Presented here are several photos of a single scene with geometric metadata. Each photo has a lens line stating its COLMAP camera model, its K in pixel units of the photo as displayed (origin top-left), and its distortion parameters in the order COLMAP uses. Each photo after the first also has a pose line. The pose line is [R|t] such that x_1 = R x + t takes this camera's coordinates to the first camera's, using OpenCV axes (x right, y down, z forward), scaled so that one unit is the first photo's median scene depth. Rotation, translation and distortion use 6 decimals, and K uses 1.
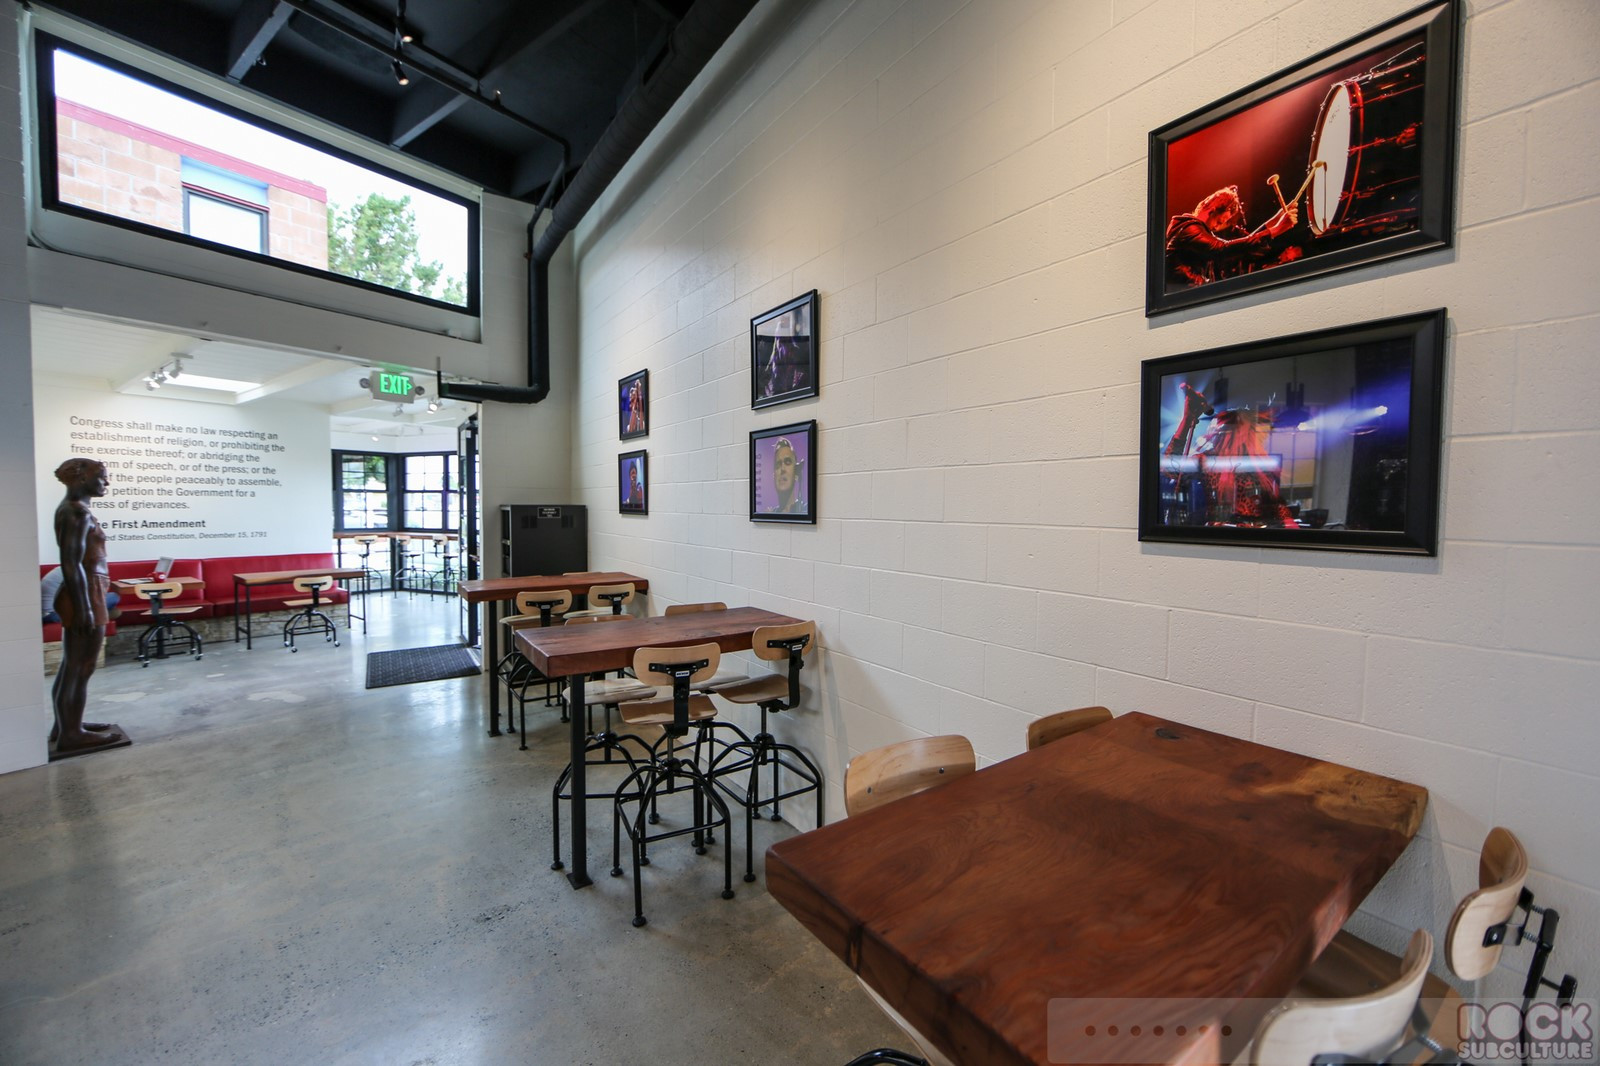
lens RADIAL K [[633.0, 0, 805.3], [0, 633.0, 533.1], [0, 0, 1]] dist [-0.017142, 0.004754]
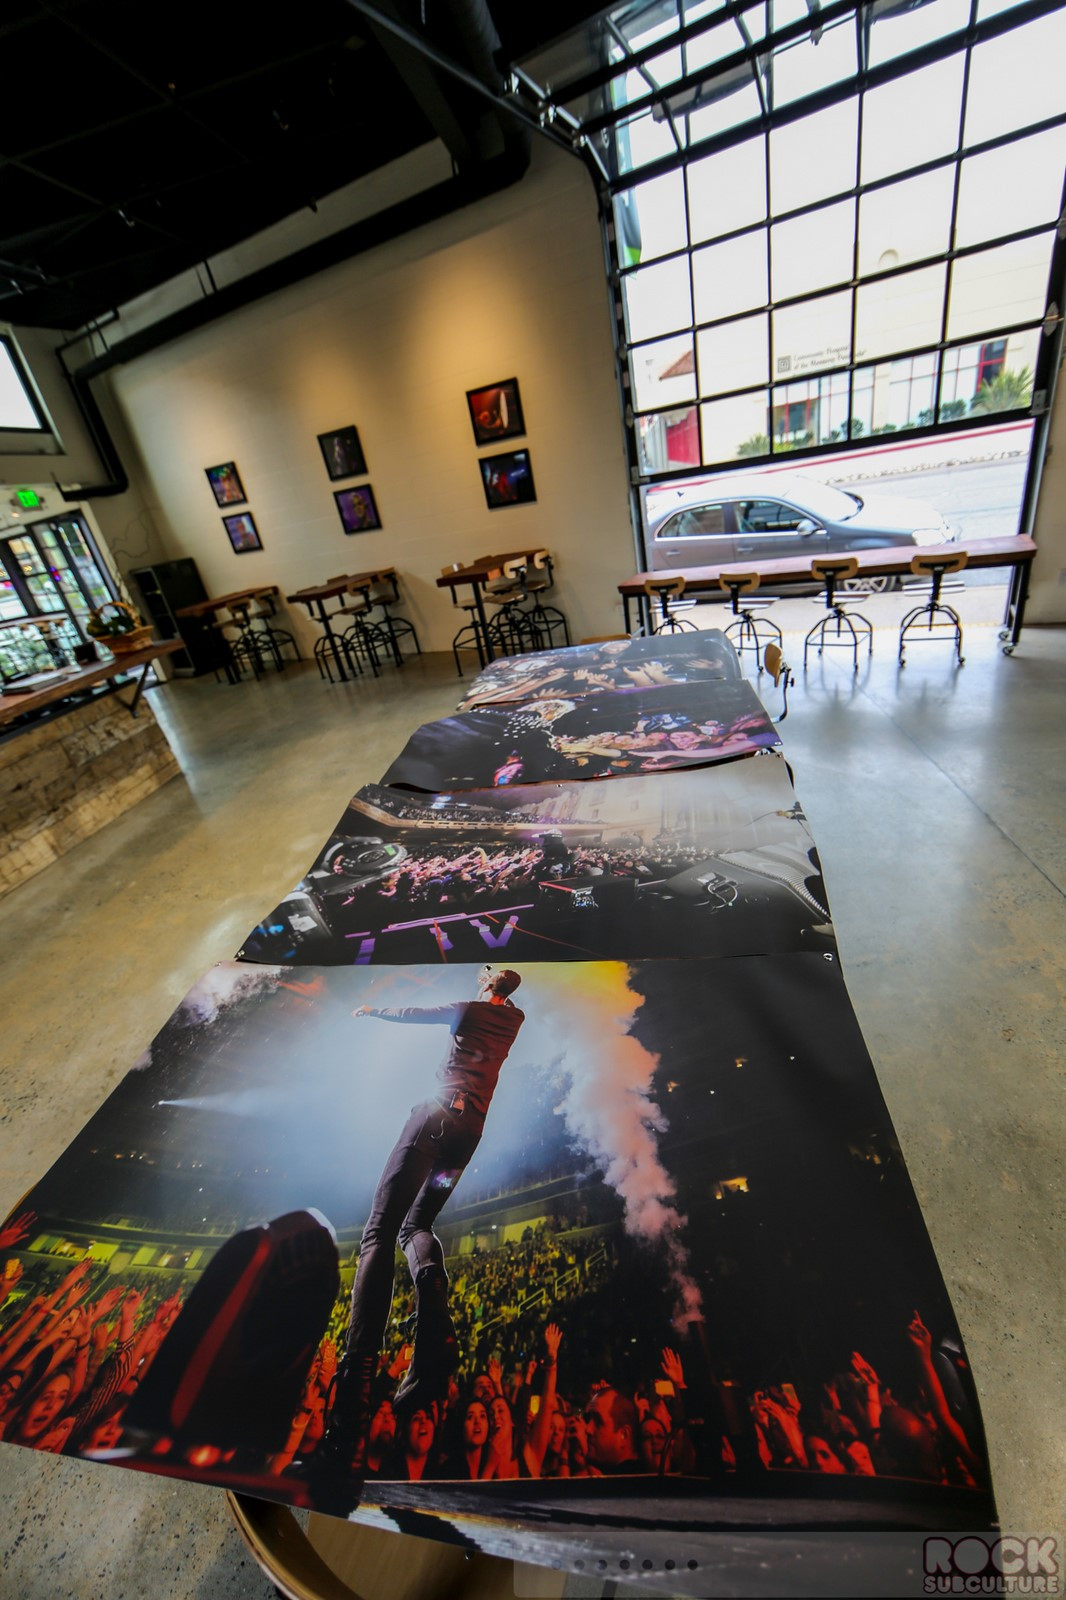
lens RADIAL K [[633.0, 0, 533.0], [0, 633.0, 800.0], [0, 0, 1]] dist [-0.017142, 0.004754]
pose [[0.869619, -0.360518, 0.337327, -0.512129], [0.204468, 0.884862, 0.418584, 0.012186], [-0.449395, -0.295036, 0.843207, -1.258333]]
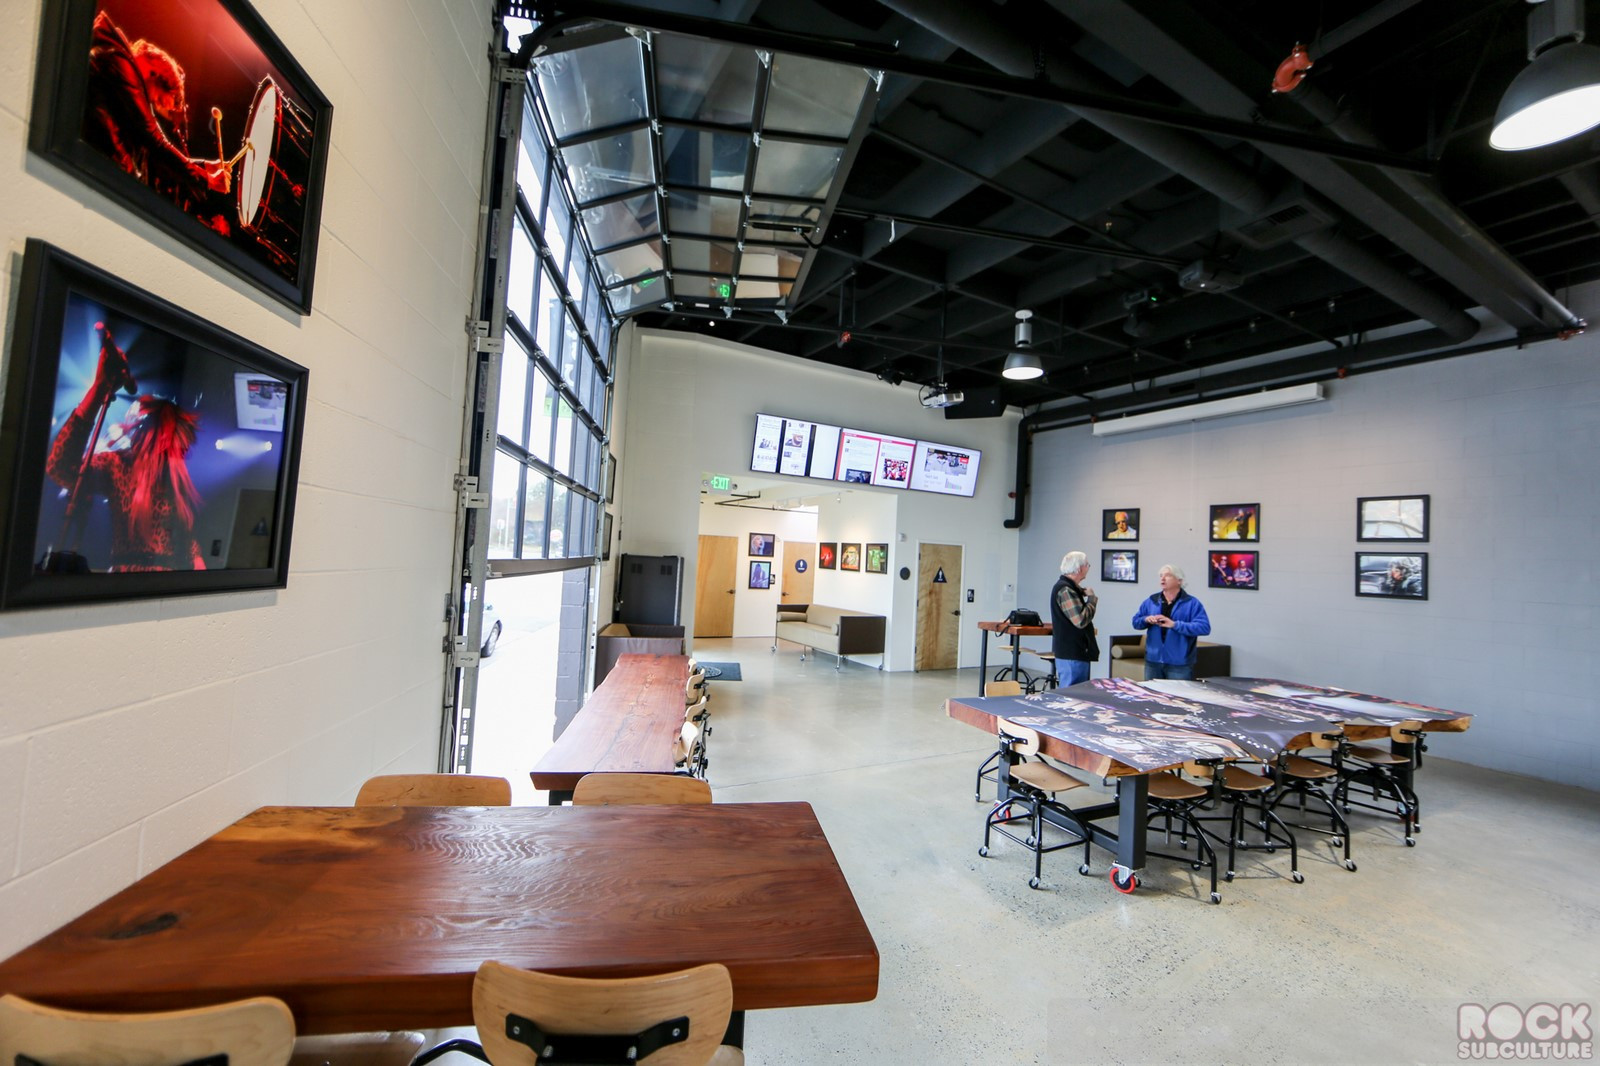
lens RADIAL K [[633.0, 0, 805.3], [0, 633.0, 533.1], [0, 0, 1]] dist [-0.017142, 0.004754]
pose [[-0.906377, -0.037068, 0.420841, -0.086965], [-0.040206, 0.999190, 0.001418, -0.030392], [-0.420553, -0.015635, -0.907133, 0.497821]]
